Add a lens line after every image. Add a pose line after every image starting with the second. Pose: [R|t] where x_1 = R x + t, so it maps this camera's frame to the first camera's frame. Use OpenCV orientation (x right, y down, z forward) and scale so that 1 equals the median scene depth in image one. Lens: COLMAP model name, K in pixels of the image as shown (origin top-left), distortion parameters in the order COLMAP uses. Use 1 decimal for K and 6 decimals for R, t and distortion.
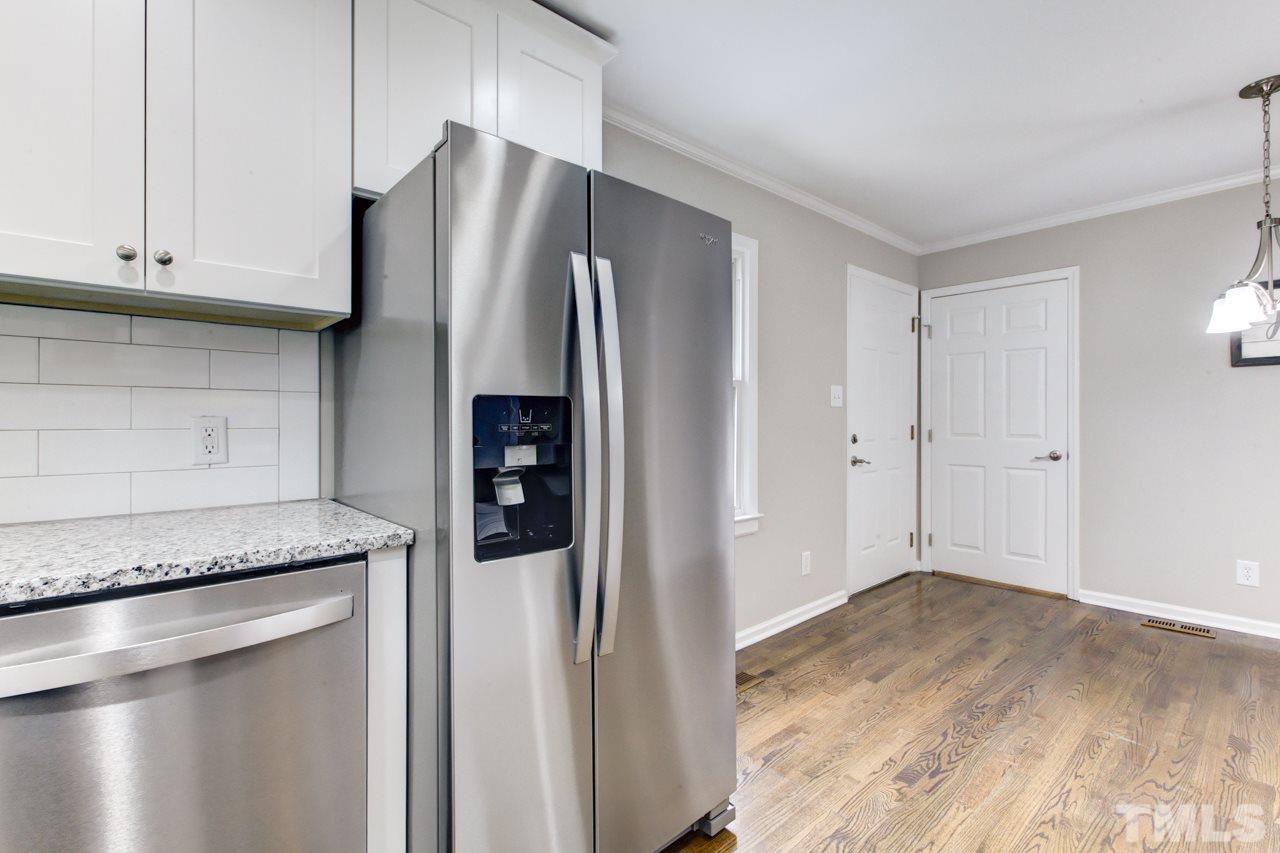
lens RADIAL K [[574.4, 0, 640.0], [0, 574.4, 420.2], [0, 0, 1]] dist [-0.001565, 0.000231]
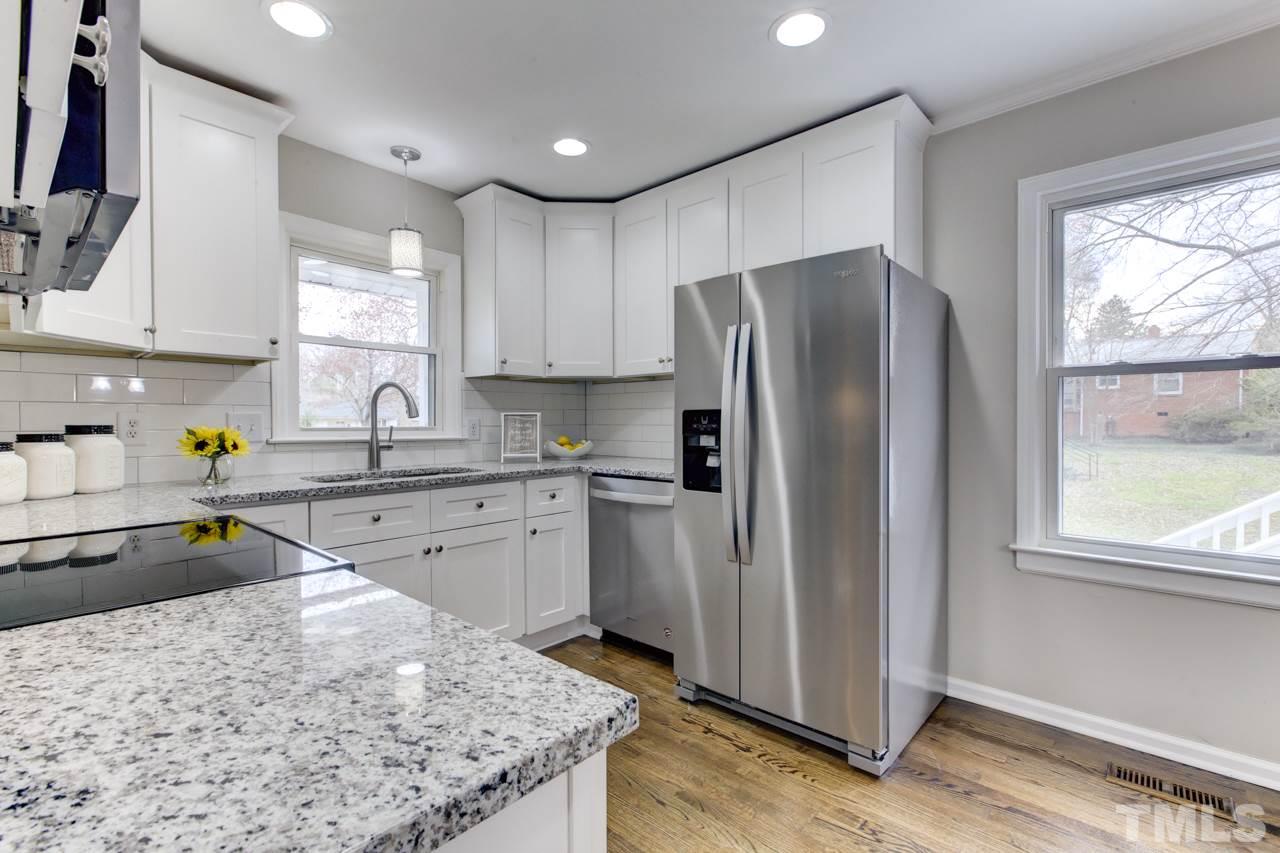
lens RADIAL K [[574.4, 0, 640.0], [0, 574.4, 420.2], [0, 0, 1]] dist [-0.001565, 0.000231]
pose [[0.103361, -0.000602, -0.994644, 1.007274], [0.005876, 0.999983, 0.000005, -0.004604], [0.994627, -0.005845, 0.103363, 0.345697]]
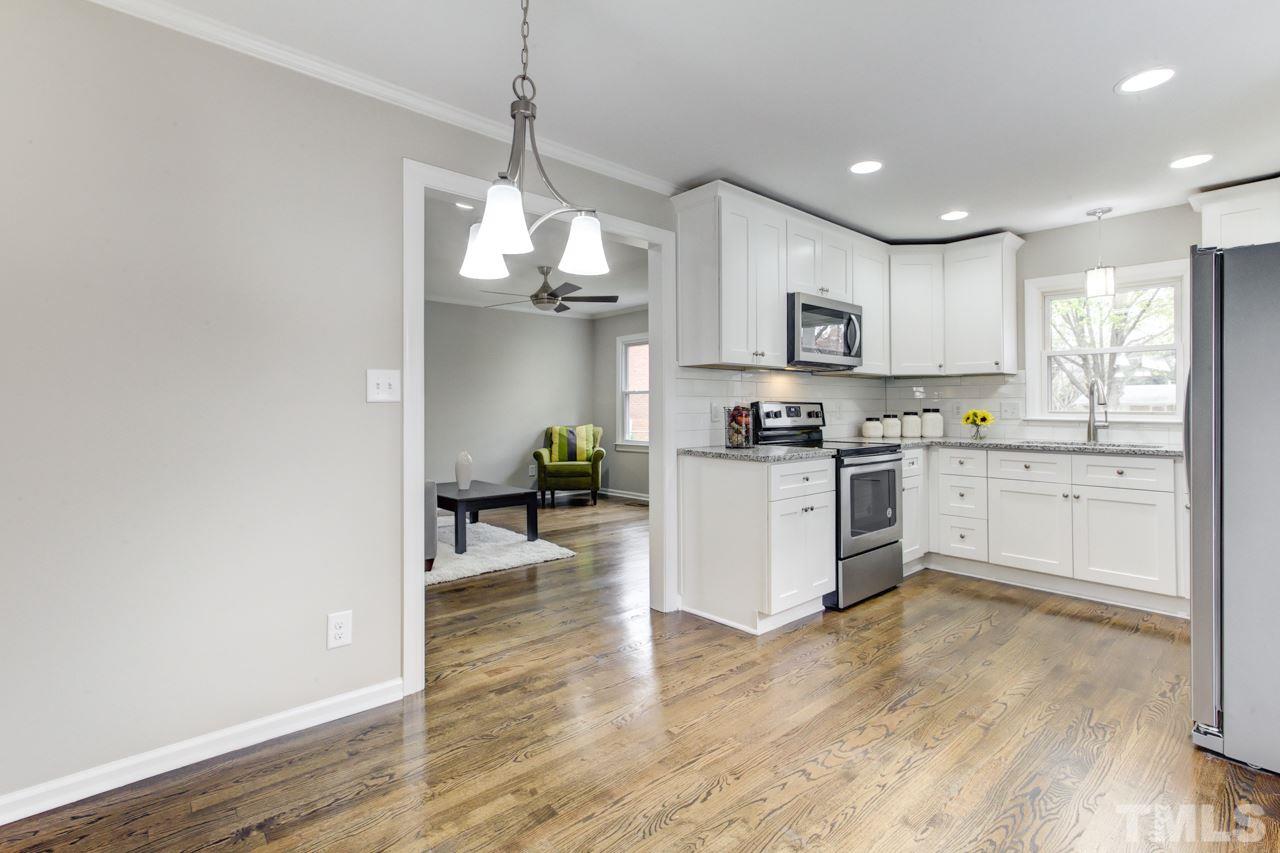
lens RADIAL K [[581.8, 0, 634.9], [0, 581.8, 399.9], [0, 0, 1]] dist [0.002610, 0.000553]
pose [[-0.999817, 0.004323, 0.018649, 1.065727], [0.004116, 0.999930, -0.011118, -0.014785], [-0.018696, -0.011039, -0.999764, 1.833931]]
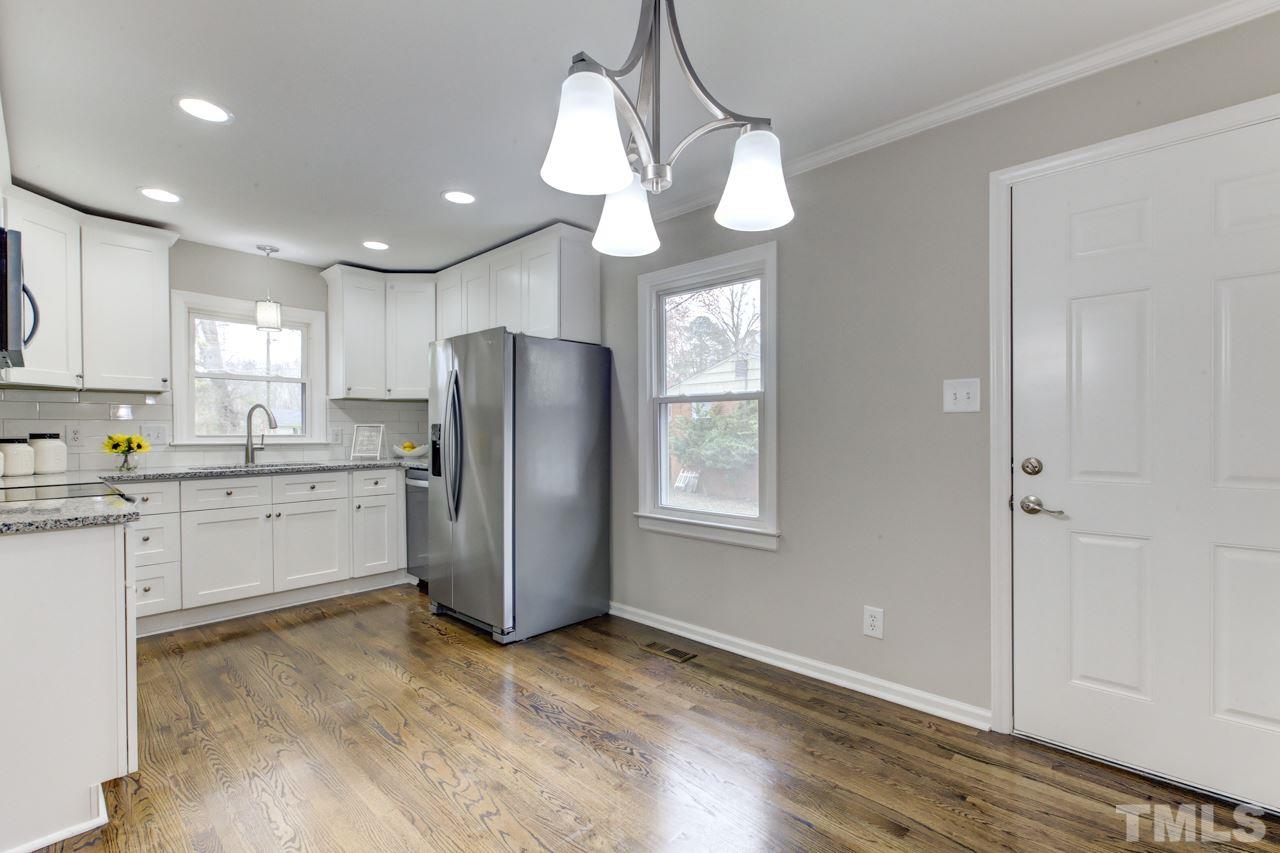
lens RADIAL K [[575.7, 0, 640.9], [0, 575.7, 430.5], [0, 0, 1]] dist [0.001697, 0.000465]
pose [[0.081557, 0.004343, -0.996659, 1.696046], [0.003721, 0.999982, 0.004662, -0.011212], [0.996662, -0.004089, 0.081539, 1.056278]]
